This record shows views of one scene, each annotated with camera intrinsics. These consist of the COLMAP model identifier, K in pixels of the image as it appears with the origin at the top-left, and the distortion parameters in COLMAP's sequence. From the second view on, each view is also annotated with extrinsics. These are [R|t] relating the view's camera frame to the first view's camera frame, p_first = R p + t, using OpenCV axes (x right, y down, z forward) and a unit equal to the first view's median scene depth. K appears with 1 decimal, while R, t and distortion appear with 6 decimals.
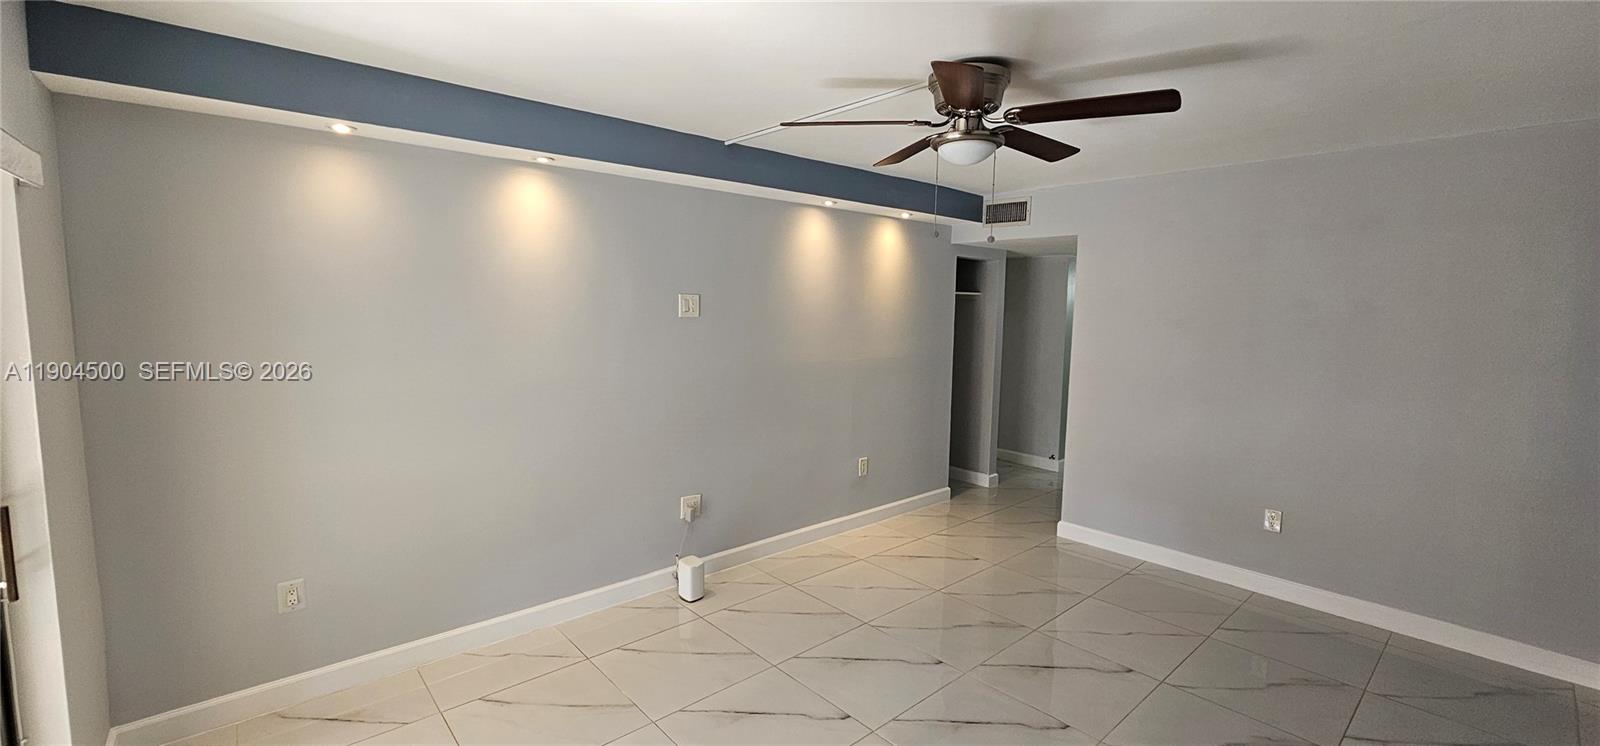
lens RADIAL K [[653.5, 0, 813.0], [0, 653.5, 367.0], [0, 0, 1]] dist [0.003230, -0.000741]
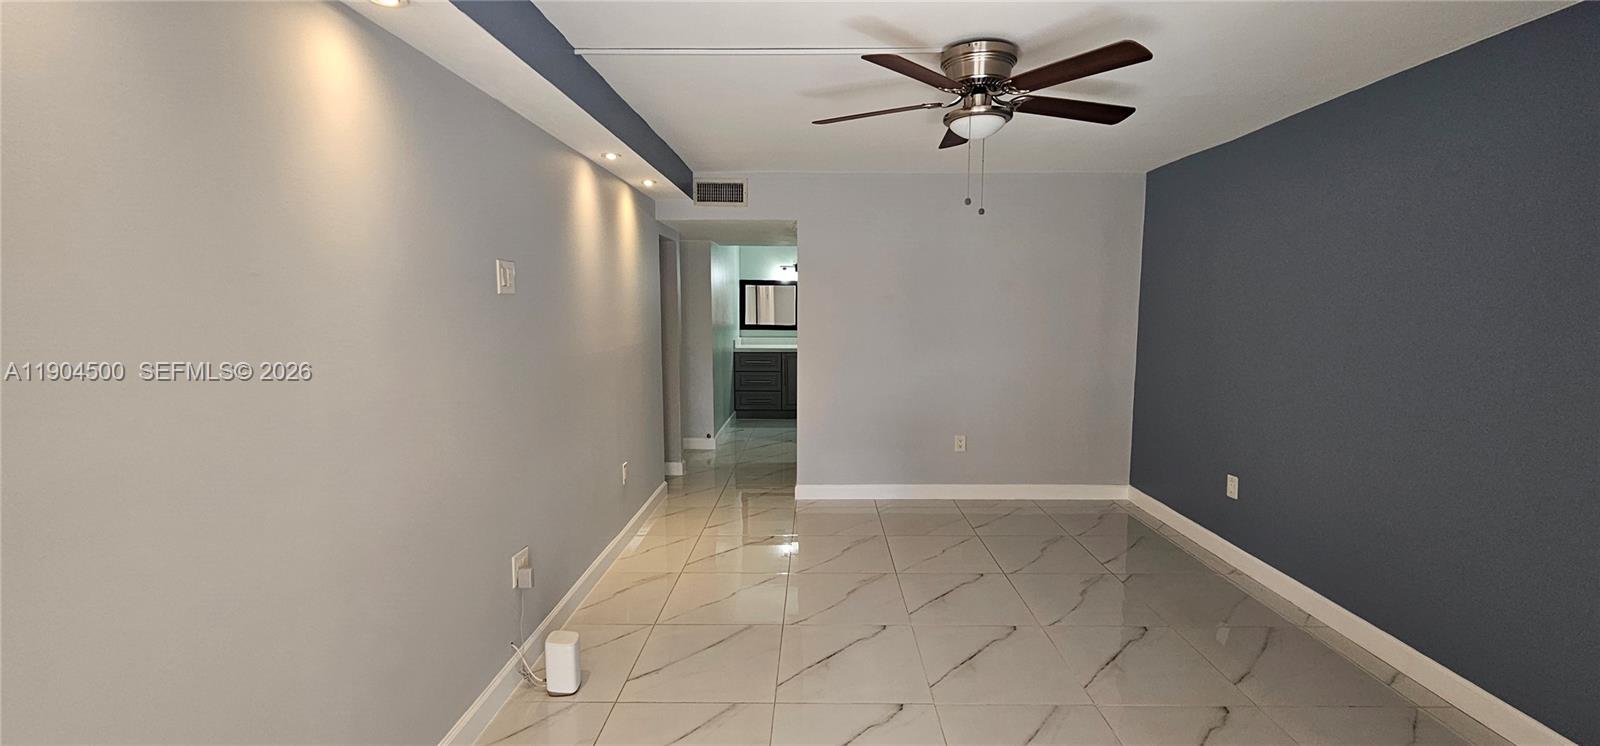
lens RADIAL K [[653.5, 0, 809.6], [0, 653.5, 368.6], [0, 0, 1]] dist [0.003230, -0.000741]
pose [[0.678780, -0.085875, 0.729304, -0.381452], [0.078521, 0.995933, 0.044190, -0.002759], [-0.730132, 0.027271, 0.682762, 0.241561]]
